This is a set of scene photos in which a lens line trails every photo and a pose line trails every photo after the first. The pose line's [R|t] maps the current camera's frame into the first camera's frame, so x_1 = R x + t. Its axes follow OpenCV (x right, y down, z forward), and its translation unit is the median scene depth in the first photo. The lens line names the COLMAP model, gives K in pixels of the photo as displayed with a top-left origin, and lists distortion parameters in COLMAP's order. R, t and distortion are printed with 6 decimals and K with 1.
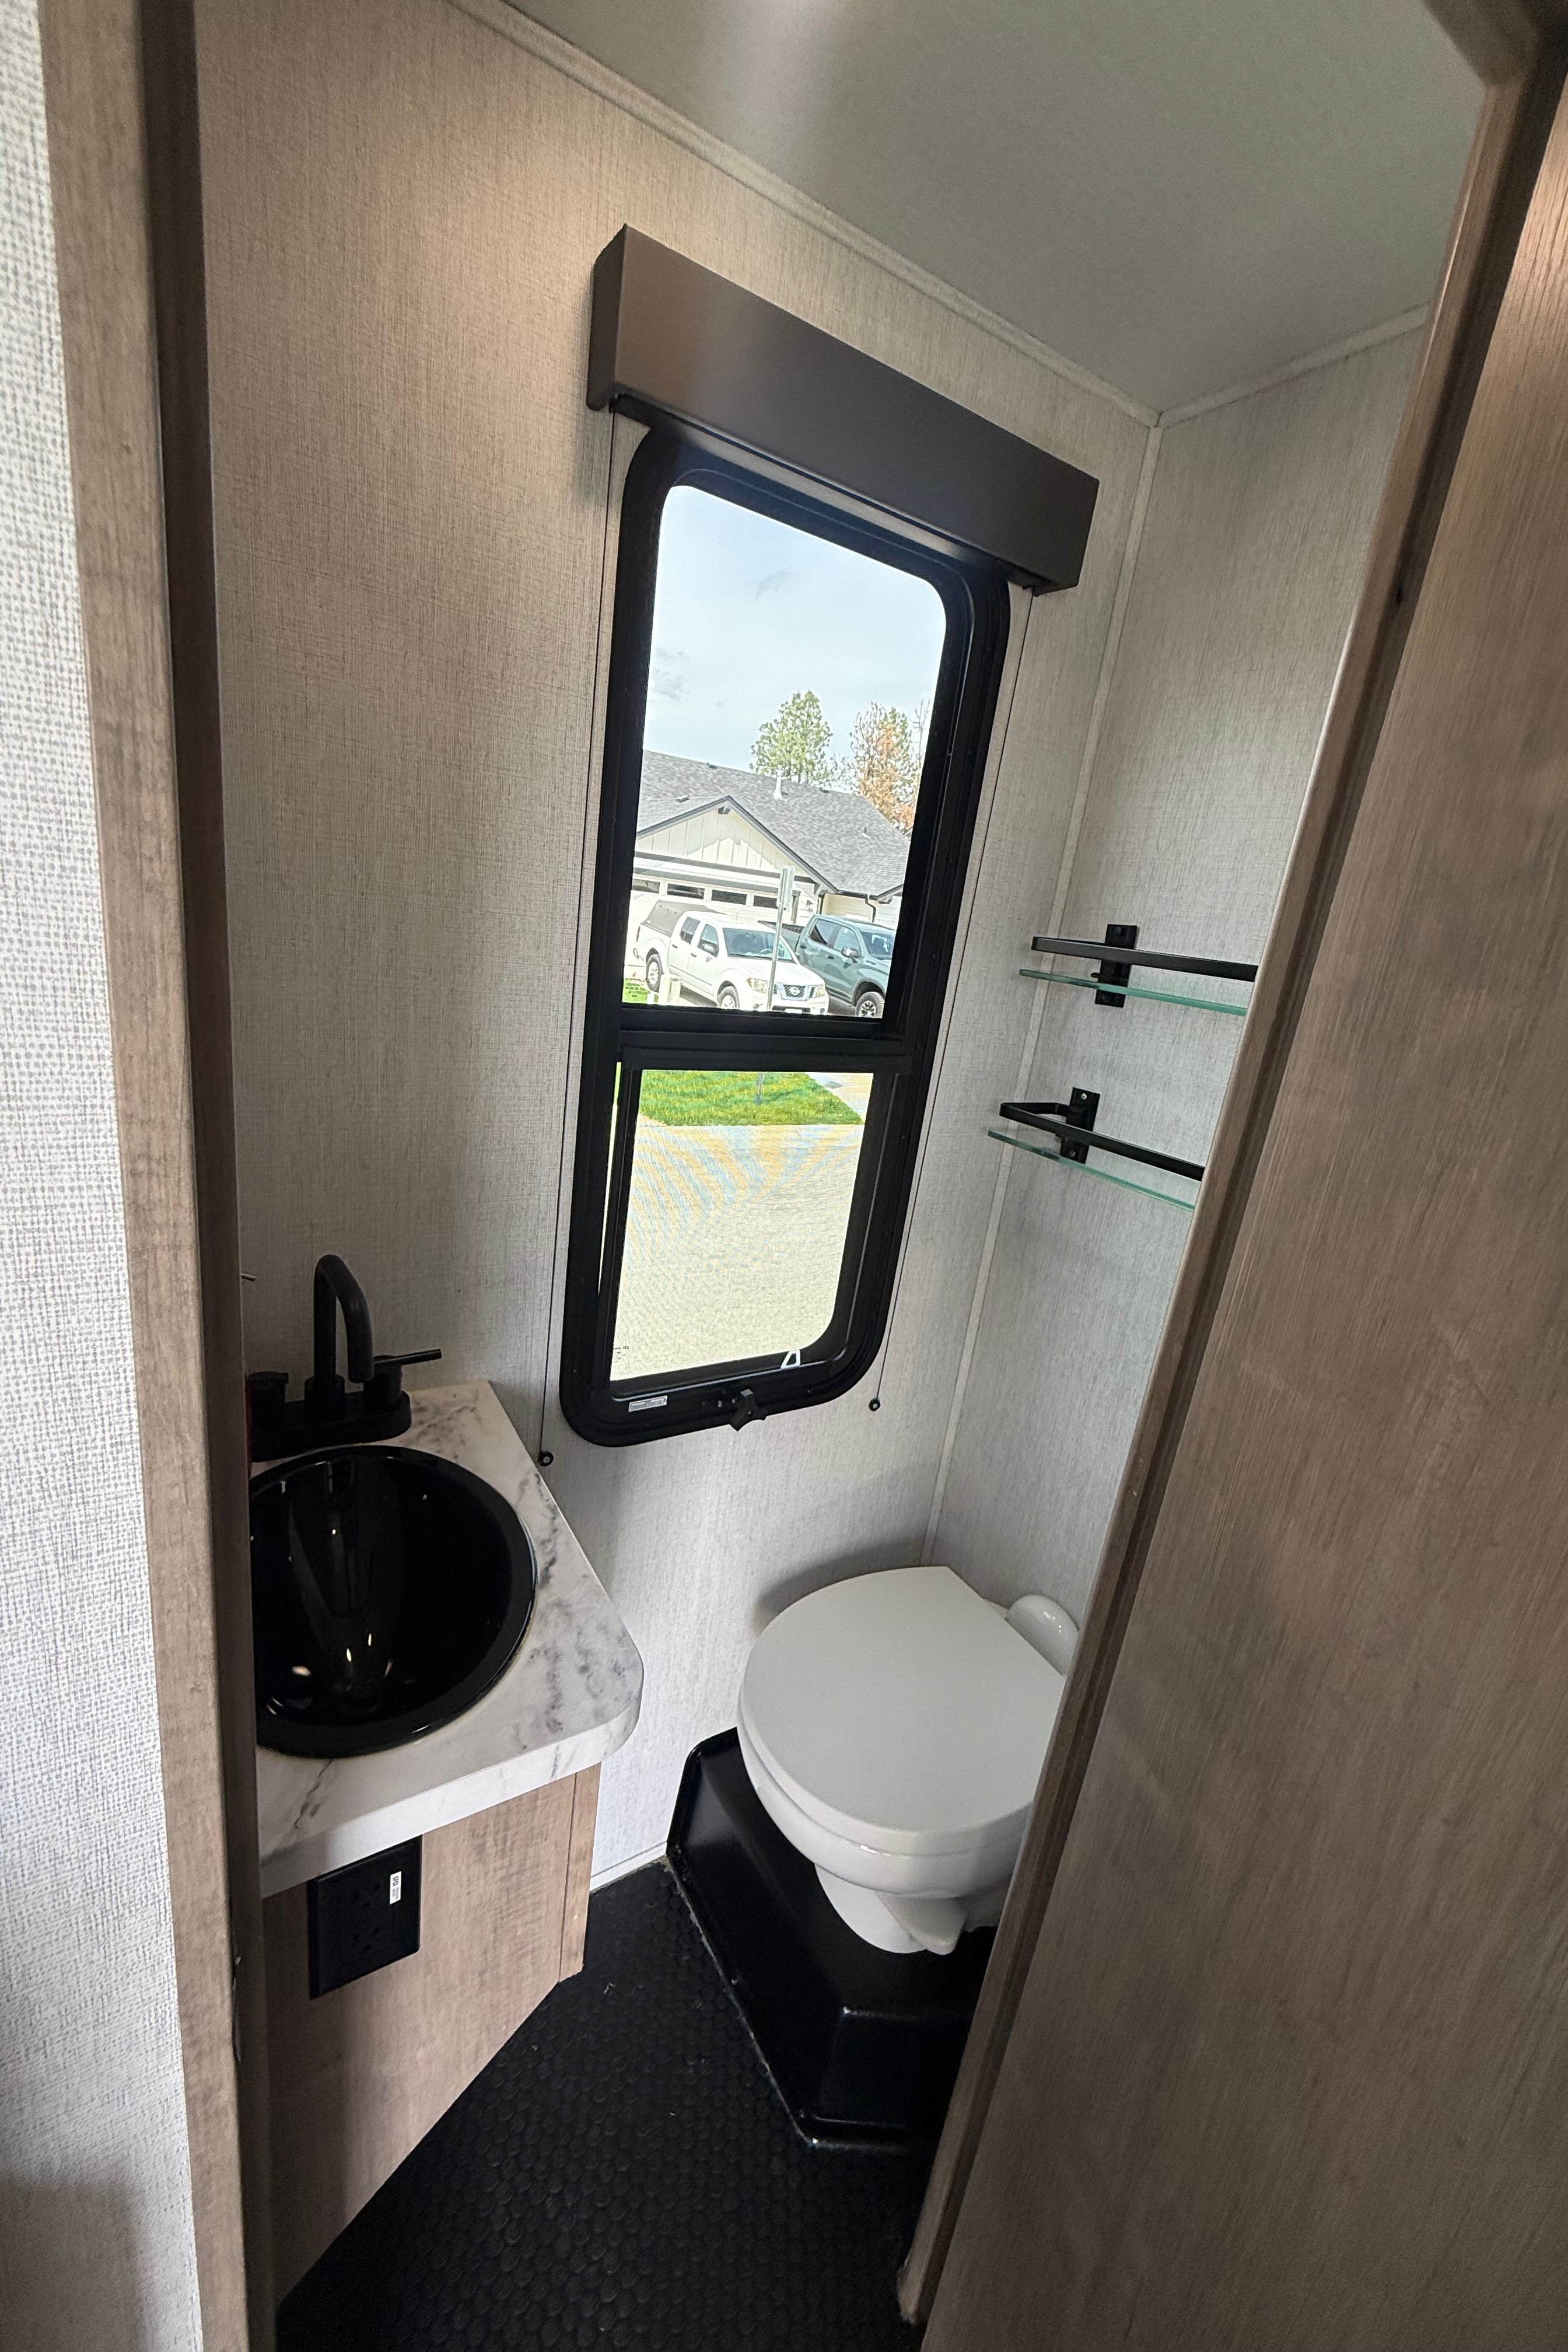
lens RADIAL K [[928.2, 0, 780.8], [0, 928.2, 1174.9], [0, 0, 1]] dist [-0.000325, -0.000081]
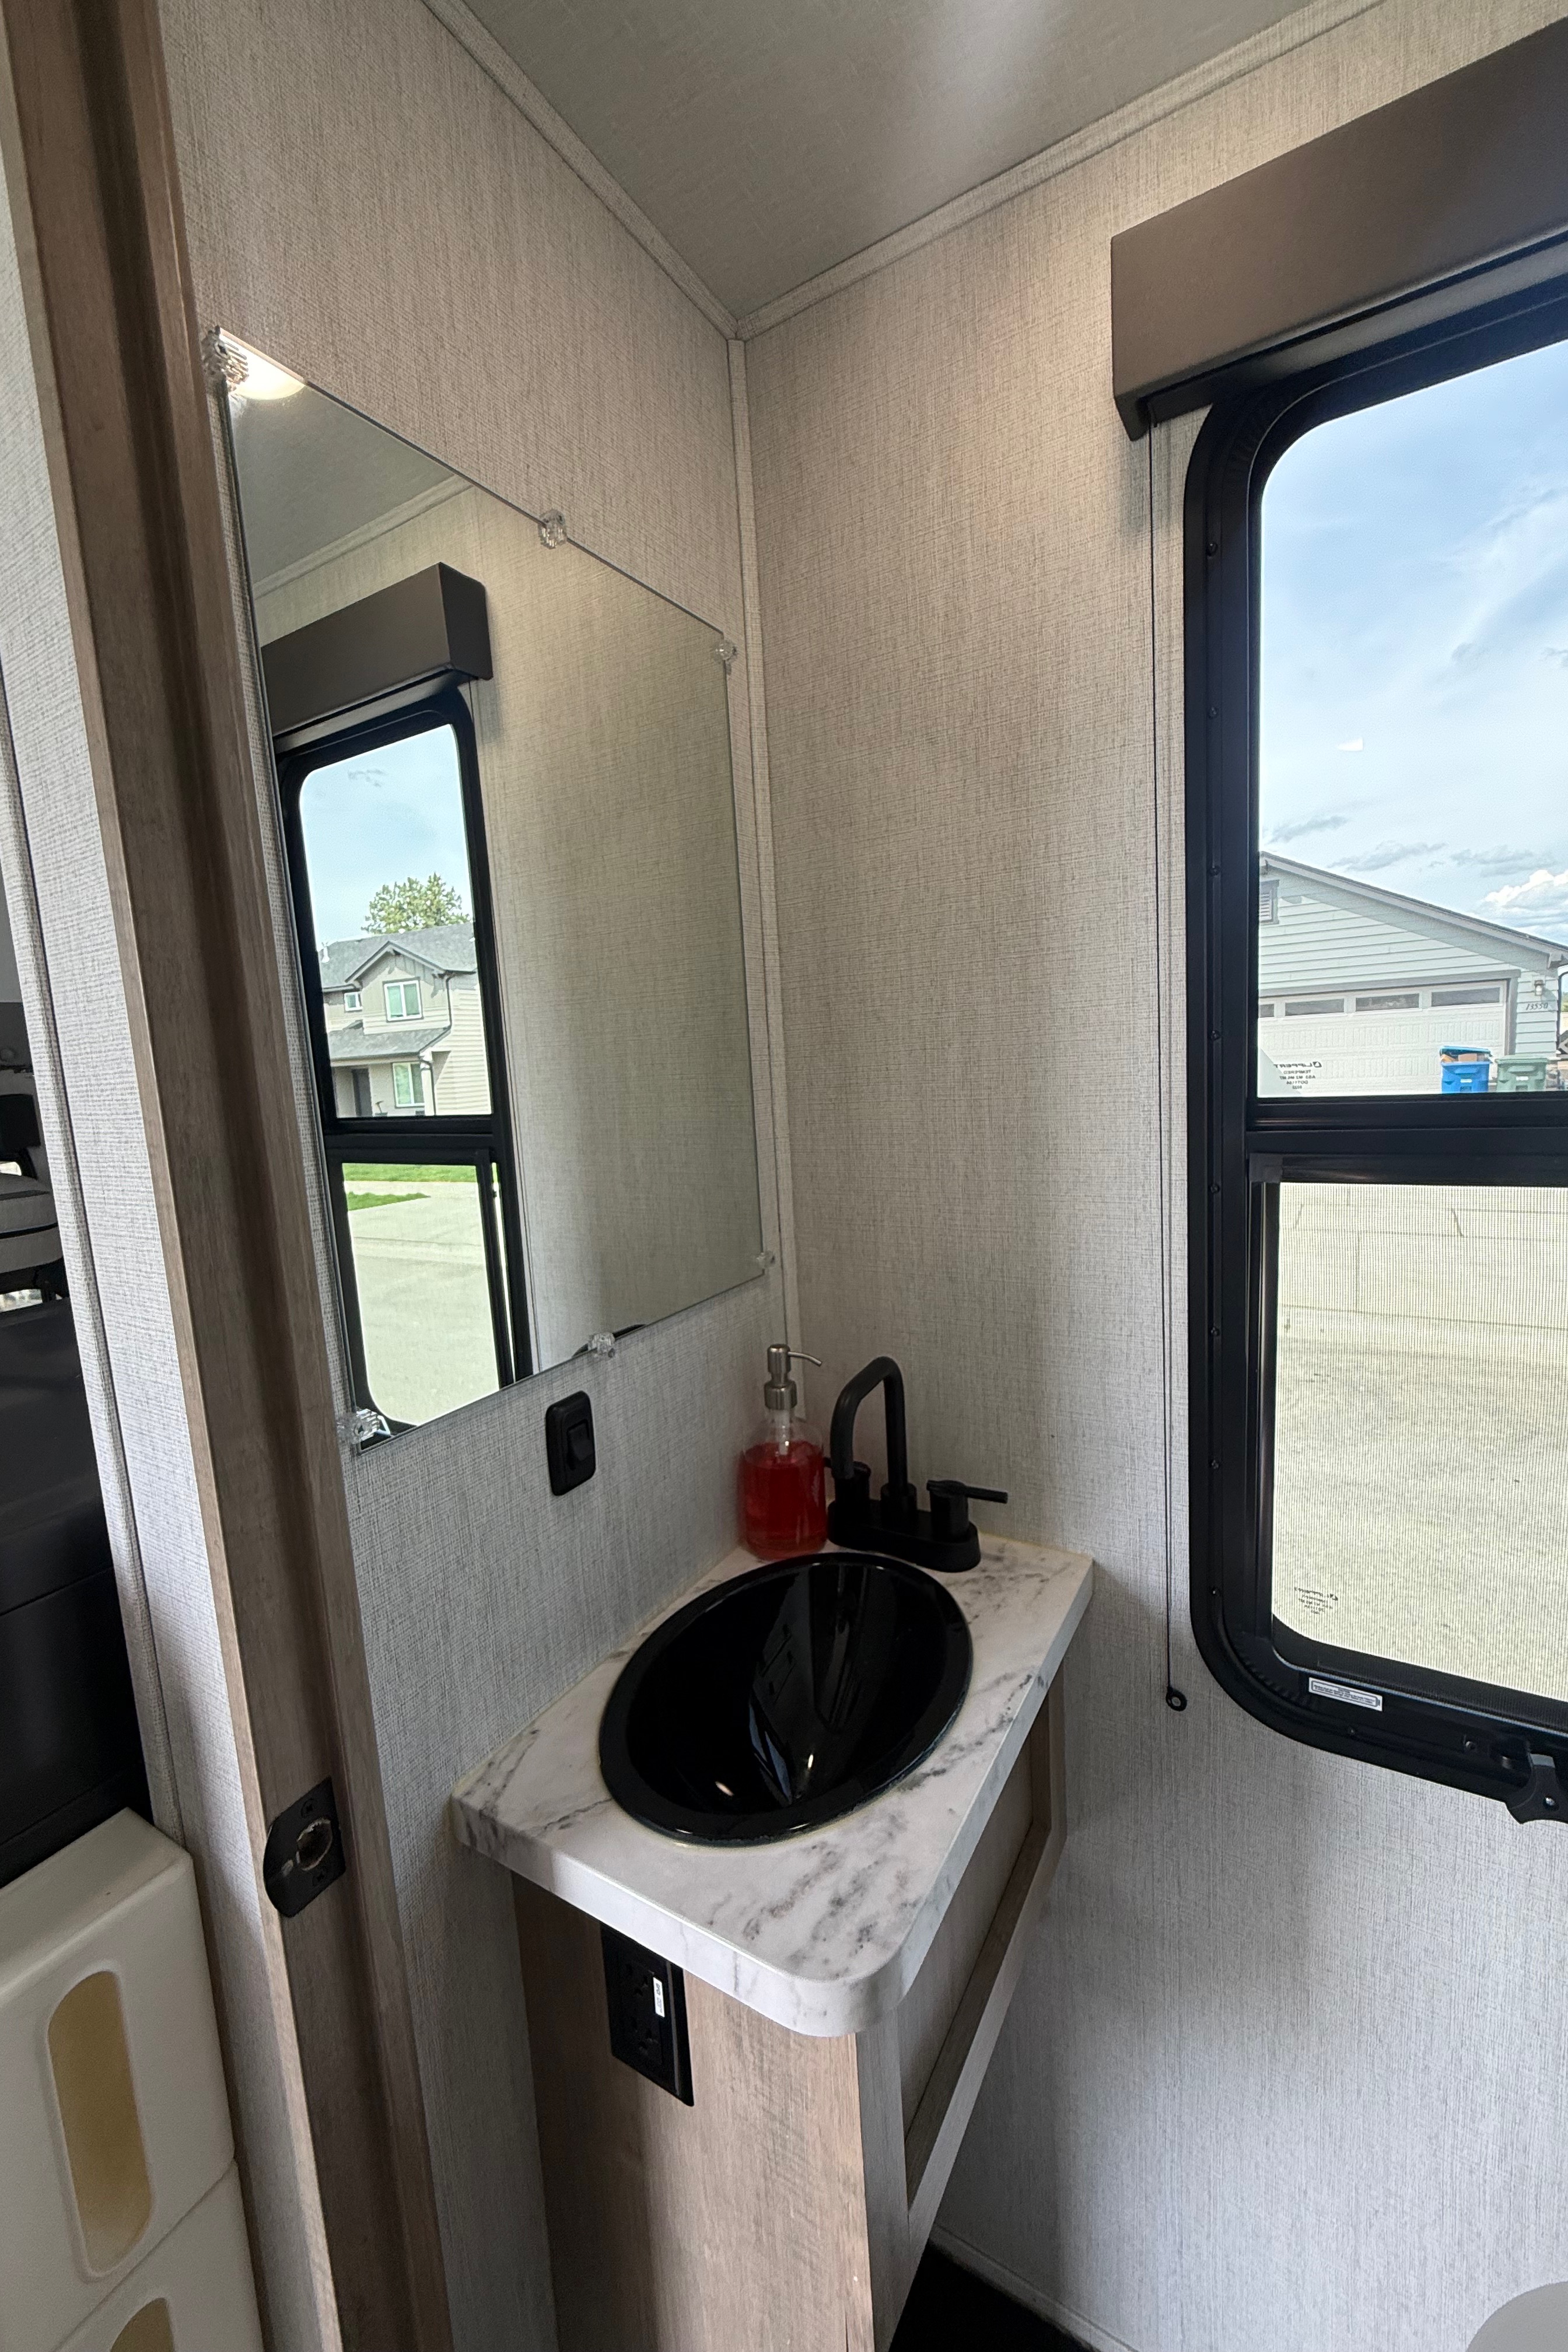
lens RADIAL K [[928.2, 0, 772.3], [0, 928.2, 1173.8], [0, 0, 1]] dist [-0.000325, -0.000081]
pose [[0.444254, -0.039916, -0.895011, 0.387771], [-0.139958, 0.983649, -0.113340, 0.020038], [0.884901, 0.175616, 0.431404, 0.402436]]
